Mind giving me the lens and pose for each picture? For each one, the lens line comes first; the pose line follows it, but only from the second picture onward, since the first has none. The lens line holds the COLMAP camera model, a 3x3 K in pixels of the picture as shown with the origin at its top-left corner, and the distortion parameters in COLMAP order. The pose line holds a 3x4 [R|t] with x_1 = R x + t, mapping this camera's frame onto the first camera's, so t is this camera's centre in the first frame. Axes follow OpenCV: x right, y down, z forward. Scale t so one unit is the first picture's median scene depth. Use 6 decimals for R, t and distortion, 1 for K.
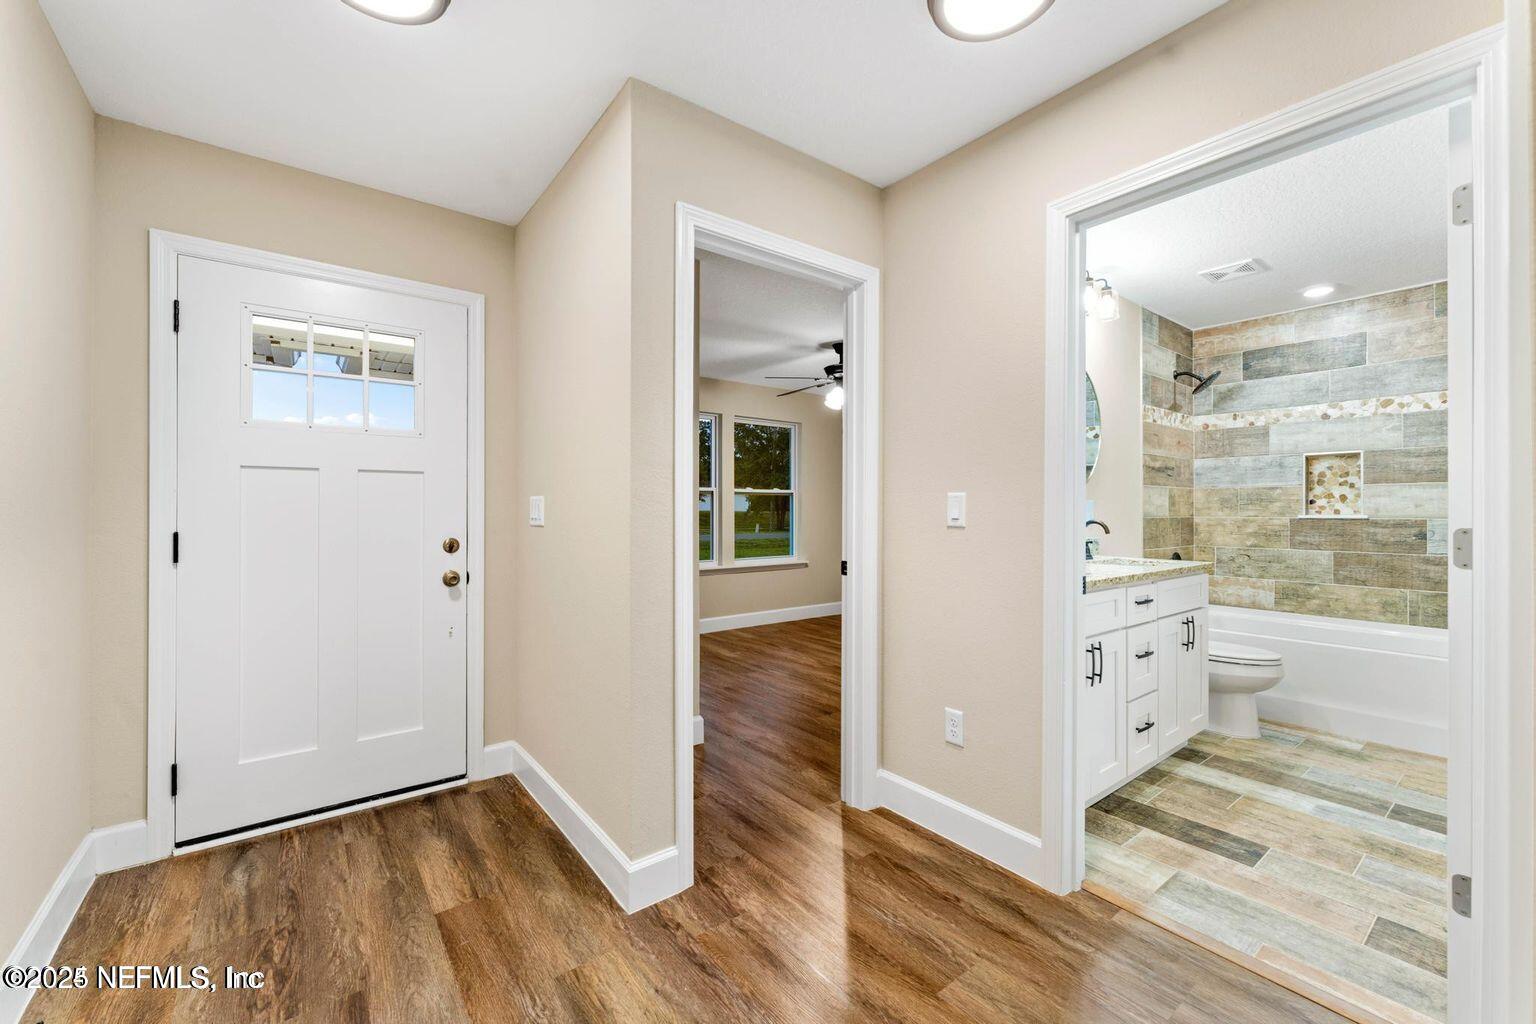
lens RADIAL K [[614.1, 0, 763.6], [0, 614.1, 513.5], [0, 0, 1]] dist [-0.000660, 0.000213]
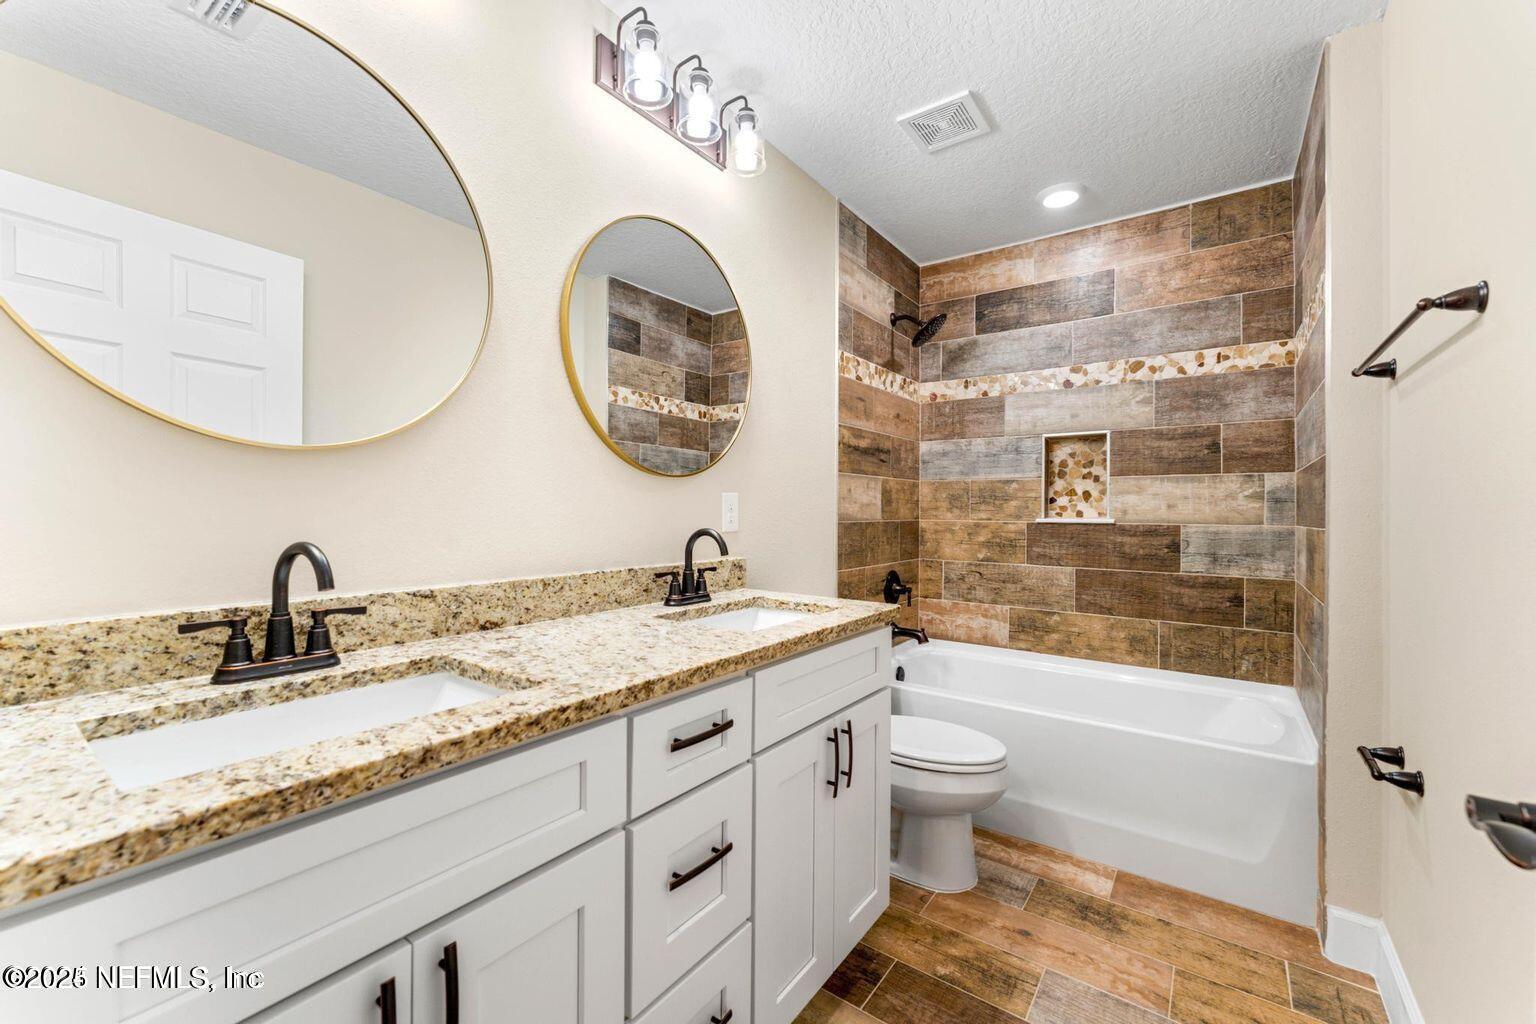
lens RADIAL K [[614.1, 0, 763.6], [0, 614.1, 513.5], [0, 0, 1]] dist [-0.000660, 0.000213]
pose [[0.960656, 0.003413, 0.277720, 0.358009], [-0.004354, 0.999987, 0.002771, -0.003779], [-0.277707, -0.003871, 0.960658, 0.390005]]
